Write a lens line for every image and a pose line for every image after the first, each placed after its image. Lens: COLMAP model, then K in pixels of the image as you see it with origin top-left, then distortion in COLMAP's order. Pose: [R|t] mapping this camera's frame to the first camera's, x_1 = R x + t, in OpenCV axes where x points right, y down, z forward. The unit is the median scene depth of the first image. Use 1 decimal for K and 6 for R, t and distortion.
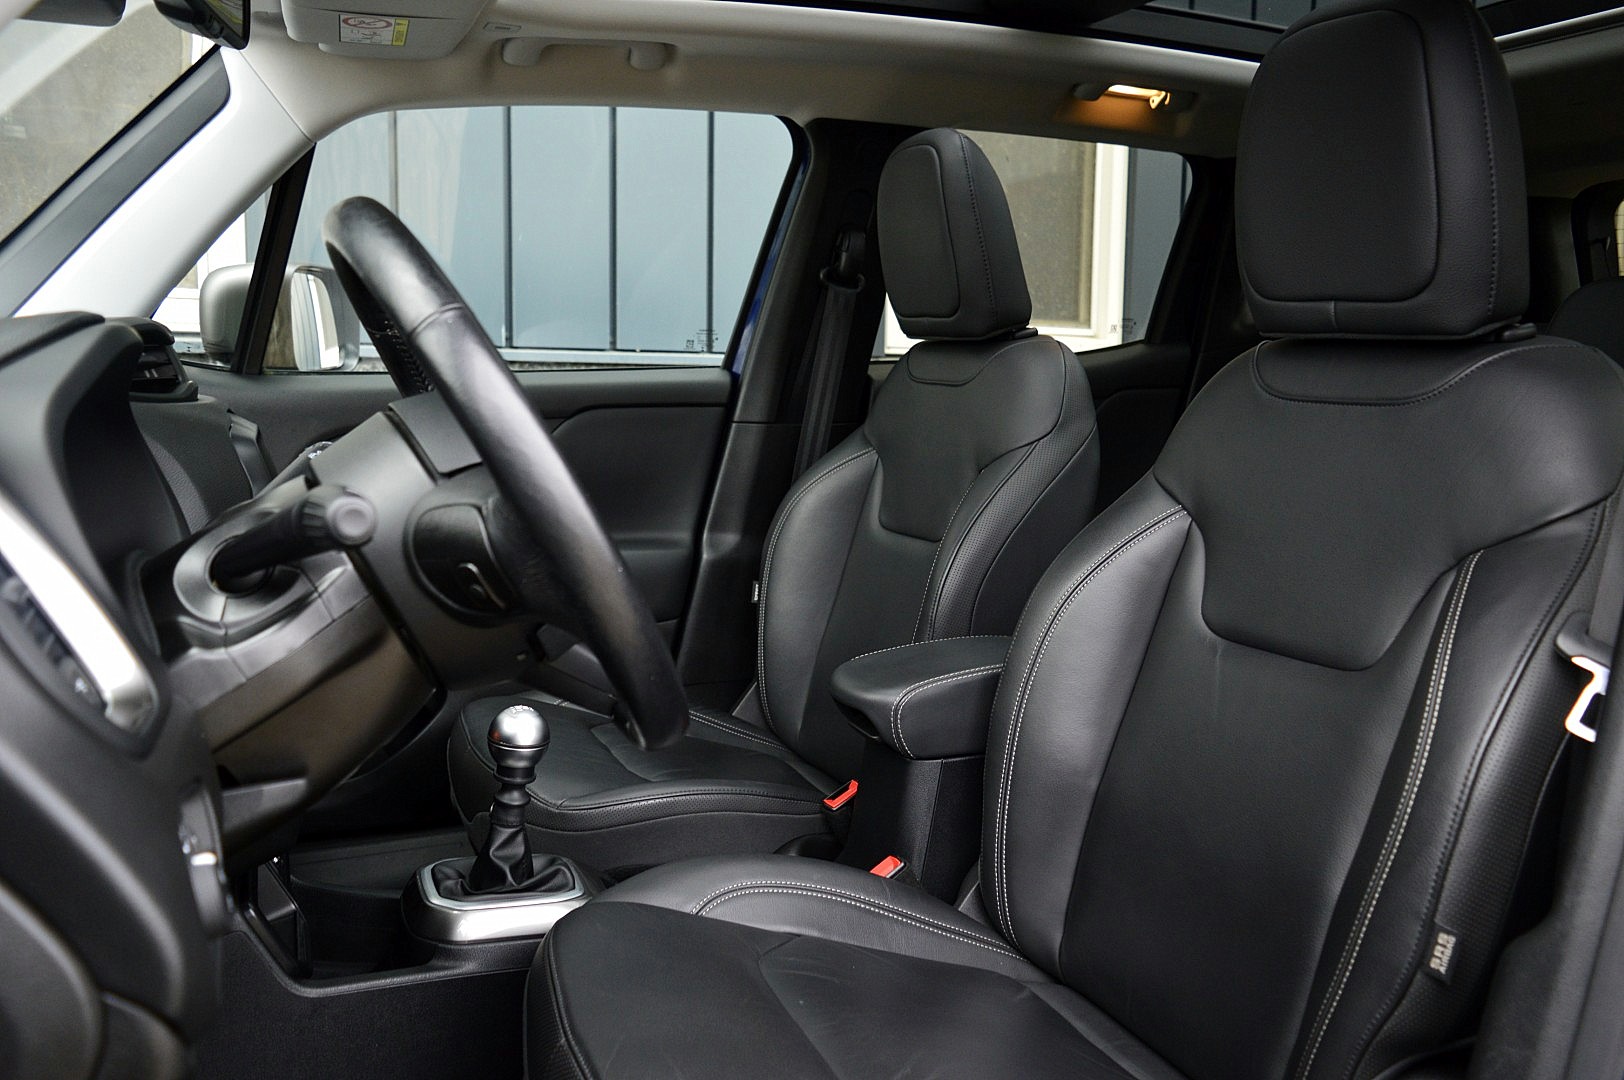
lens RADIAL K [[1289.3, 0, 812.0], [0, 1289.3, 540.0], [0, 0, 1]] dist [-0.068377, 0.000388]
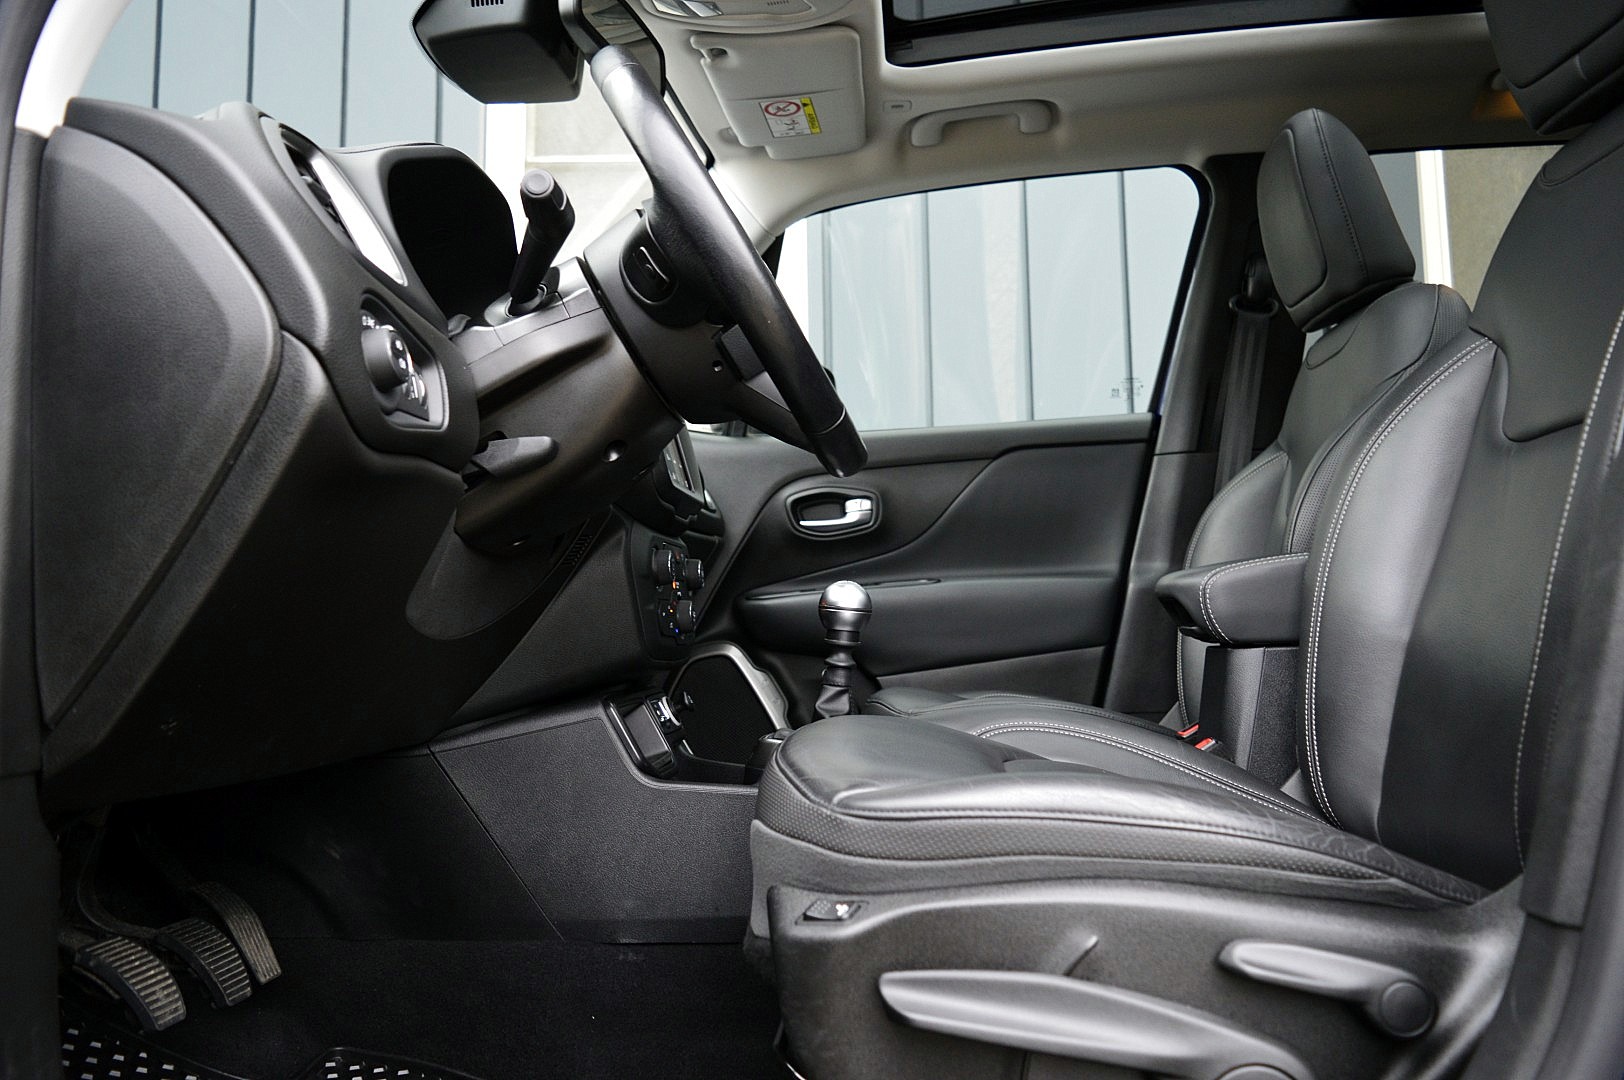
lens RADIAL K [[1301.6, 0, 812.0], [0, 1301.6, 540.0], [0, 0, 1]] dist [-0.000734, -0.007190]
pose [[0.879056, -0.079589, -0.470028, 0.217901], [-0.033561, 0.973187, -0.227556, 0.264916], [0.475536, 0.215809, 0.852814, -0.016138]]
